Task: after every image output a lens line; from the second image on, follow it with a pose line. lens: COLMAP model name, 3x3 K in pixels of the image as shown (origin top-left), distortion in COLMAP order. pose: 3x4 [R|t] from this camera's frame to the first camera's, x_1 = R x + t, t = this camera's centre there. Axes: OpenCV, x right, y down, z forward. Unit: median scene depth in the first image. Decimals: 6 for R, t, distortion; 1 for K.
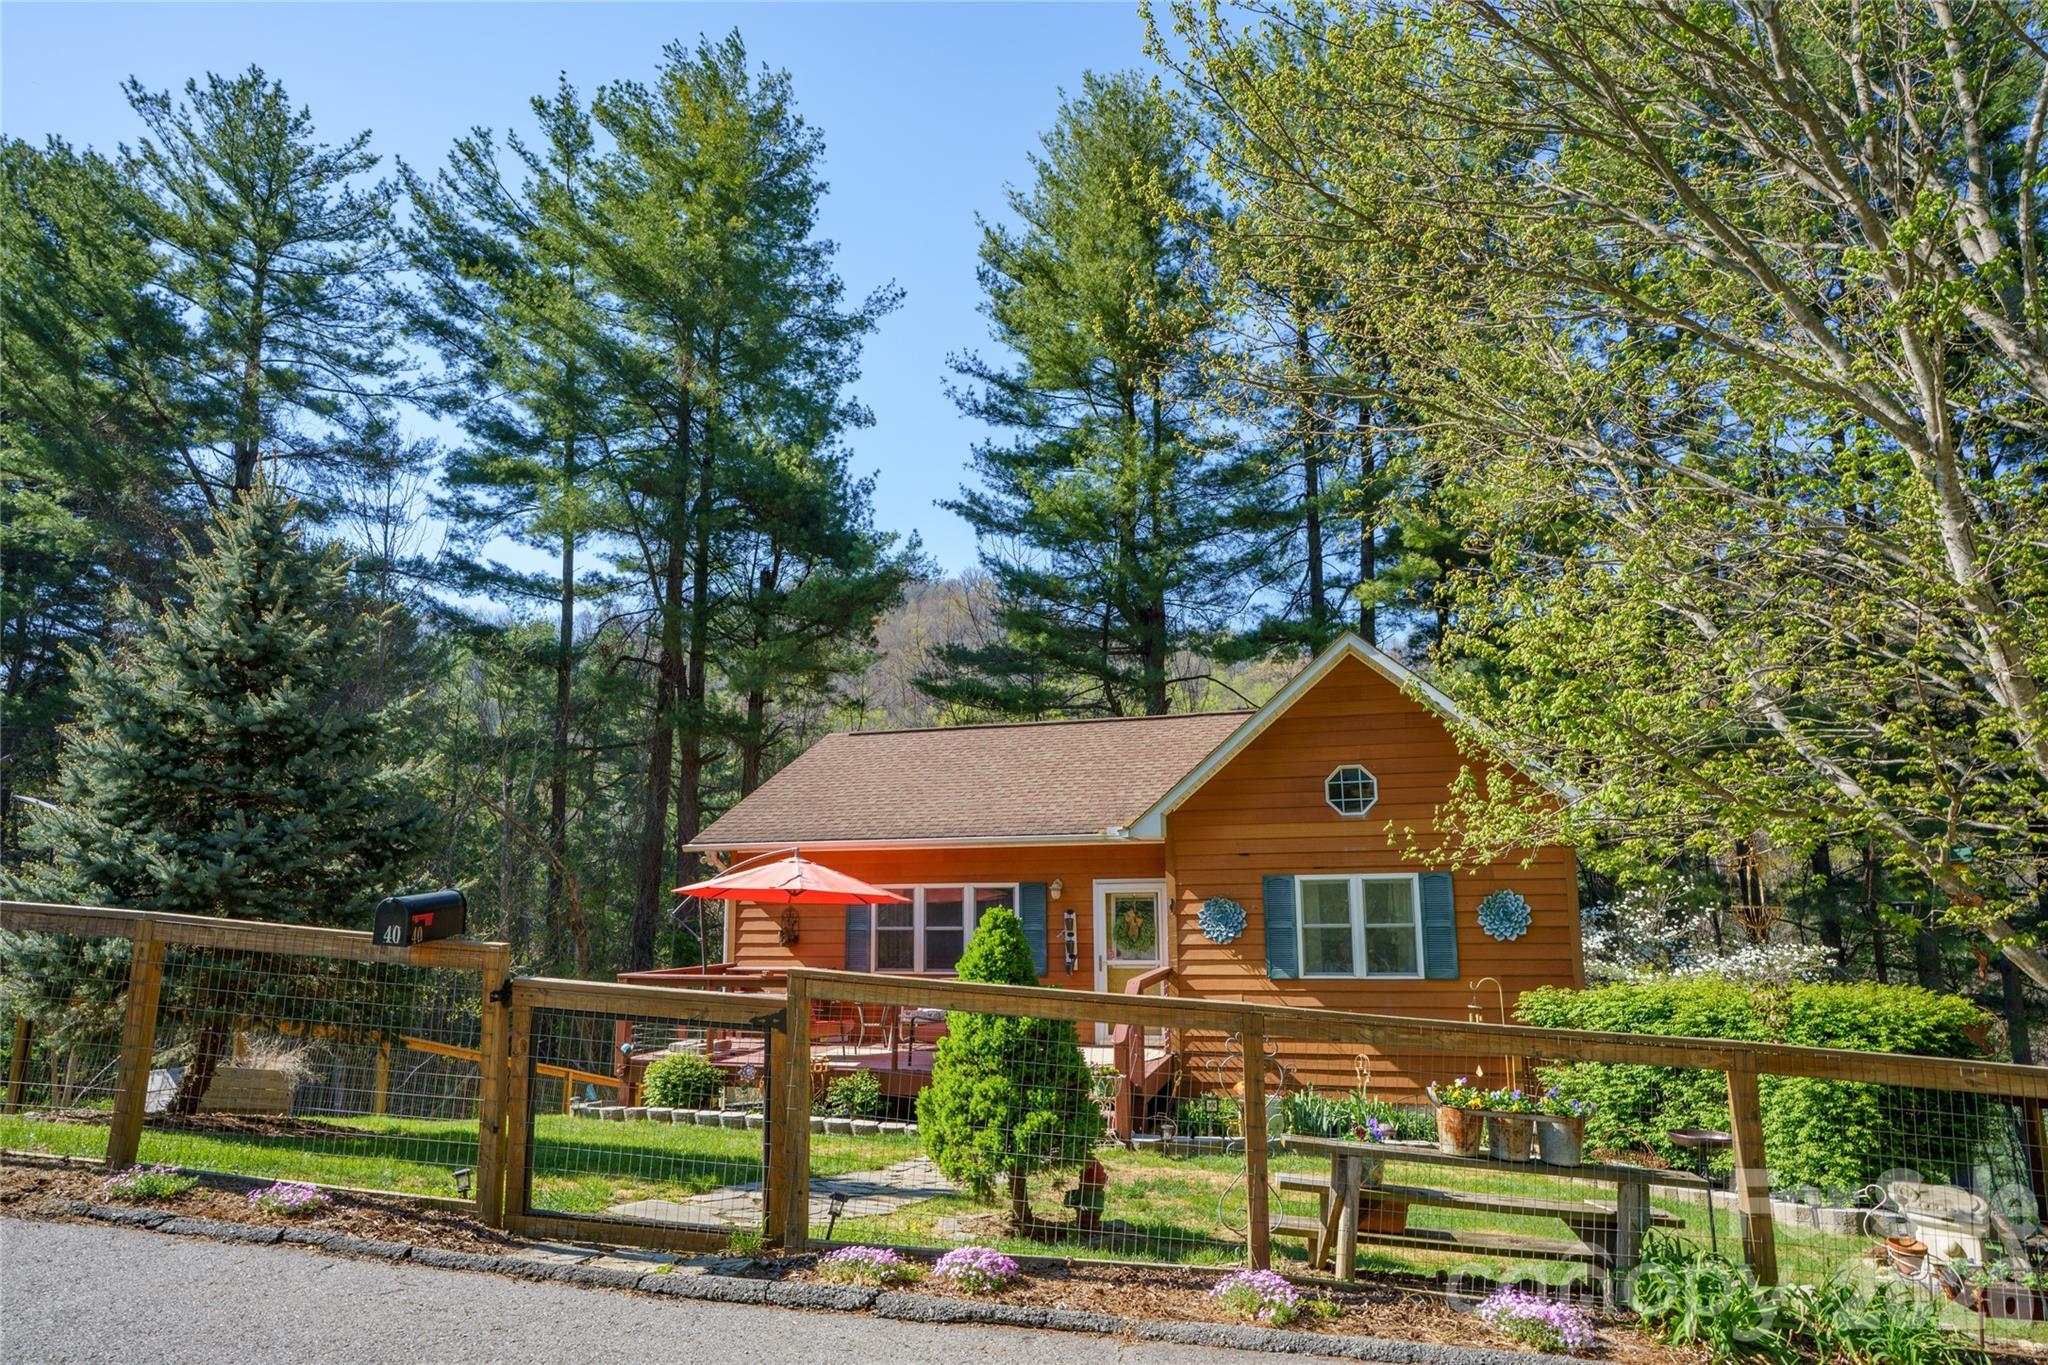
lens RADIAL K [[1203.0, 0, 1022.3], [0, 1203.0, 688.6], [0, 0, 1]] dist [-0.006282, 0.002788]
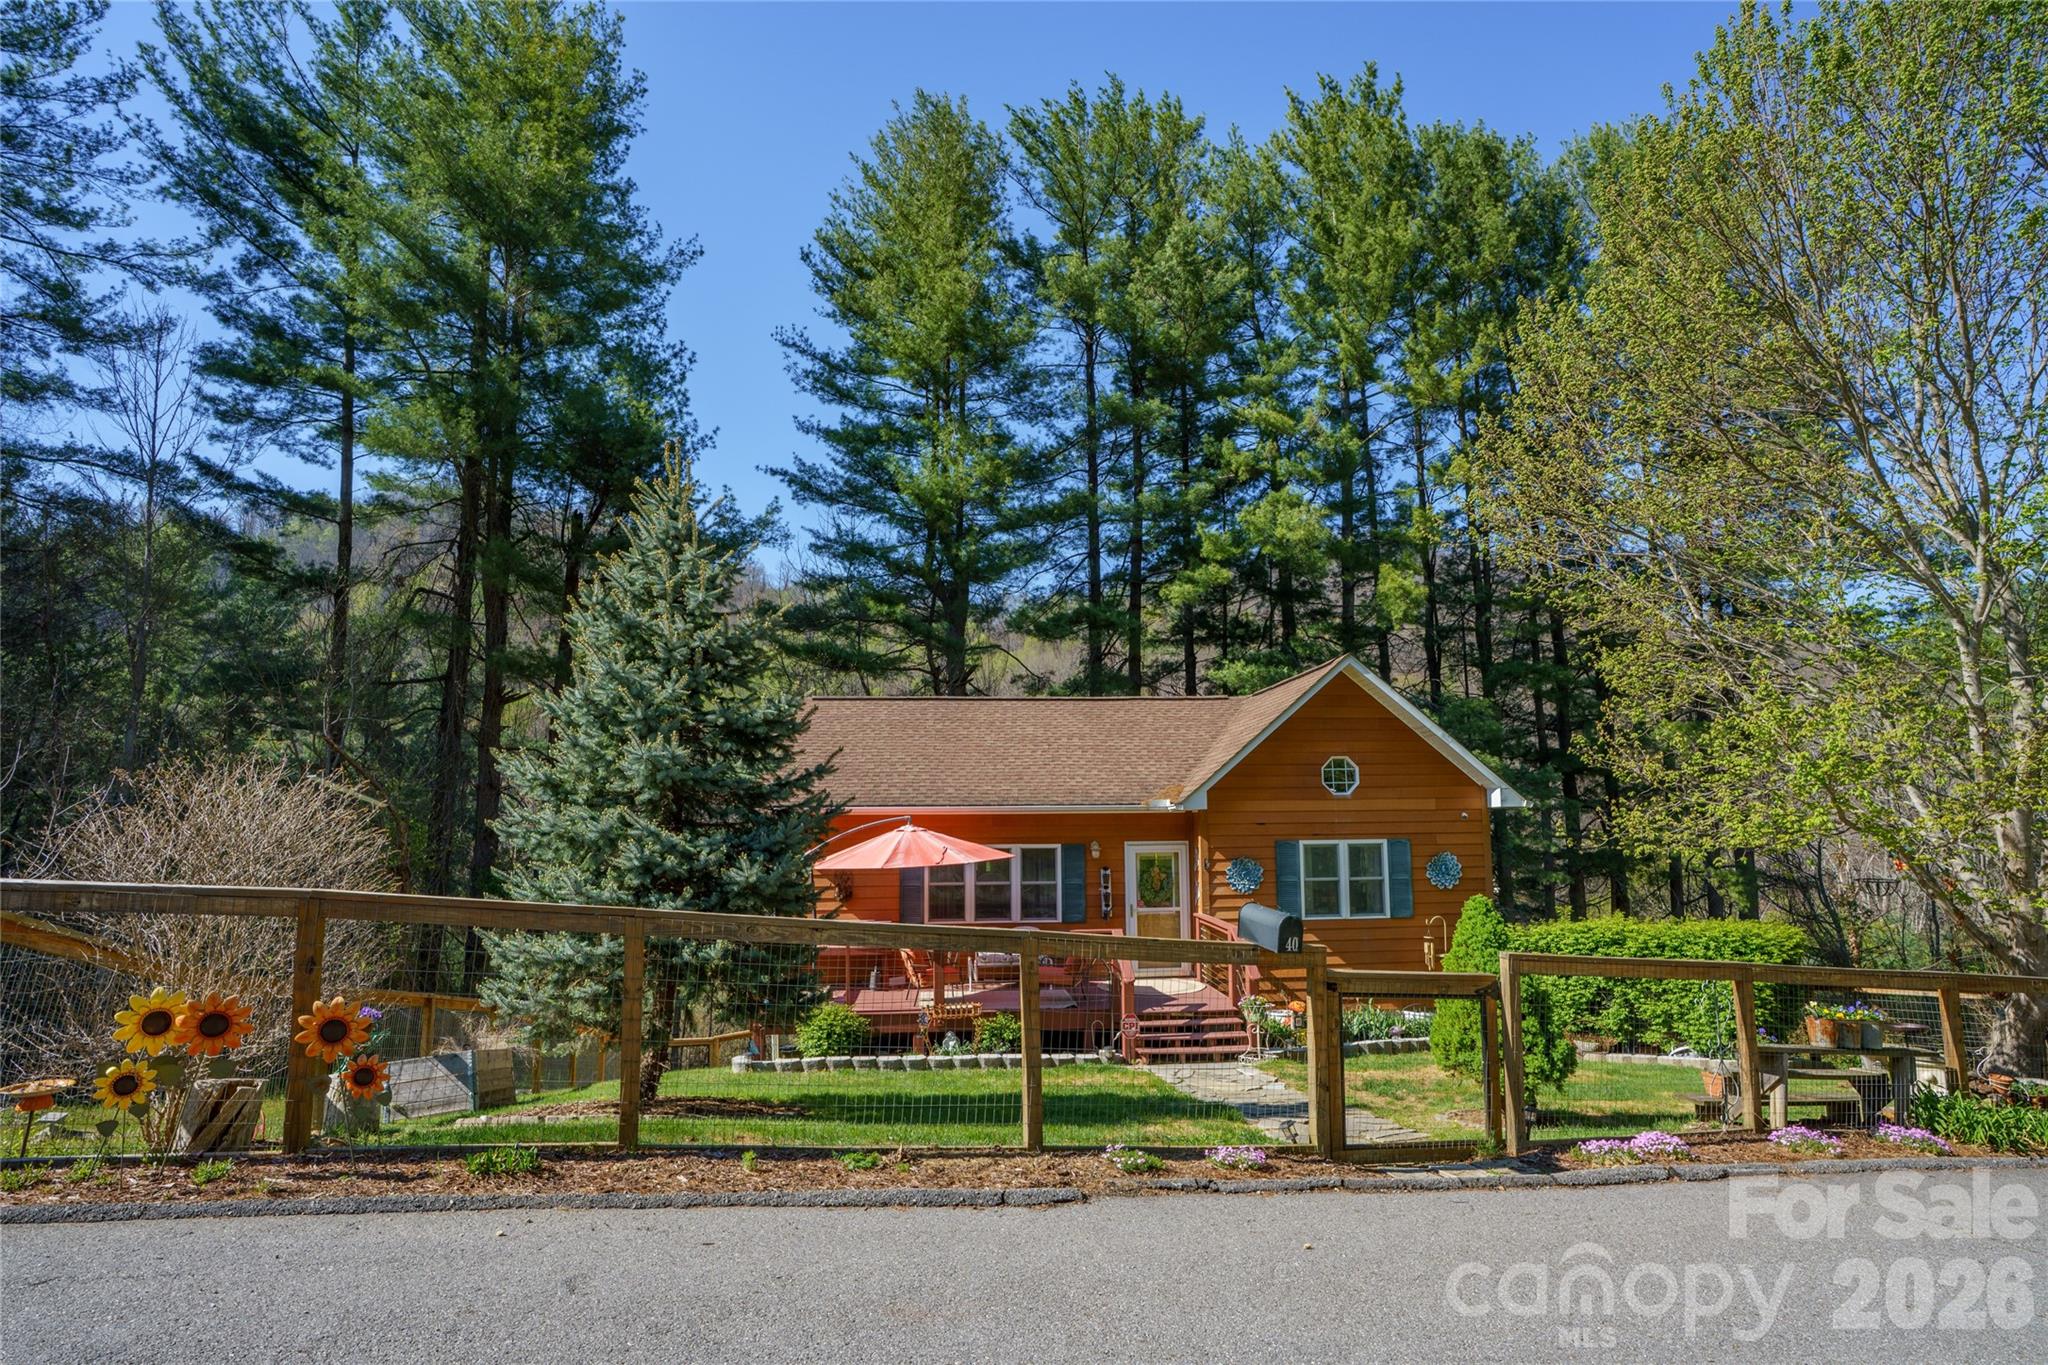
lens RADIAL K [[1109.0, 0, 1024.8], [0, 1109.0, 678.2], [0, 0, 1]] dist [-0.025743, 0.026111]
pose [[0.924829, 0.051245, 0.376916, -0.215481], [-0.067470, 0.997271, 0.029961, -0.014529], [-0.374352, -0.053140, 0.925763, 0.008948]]
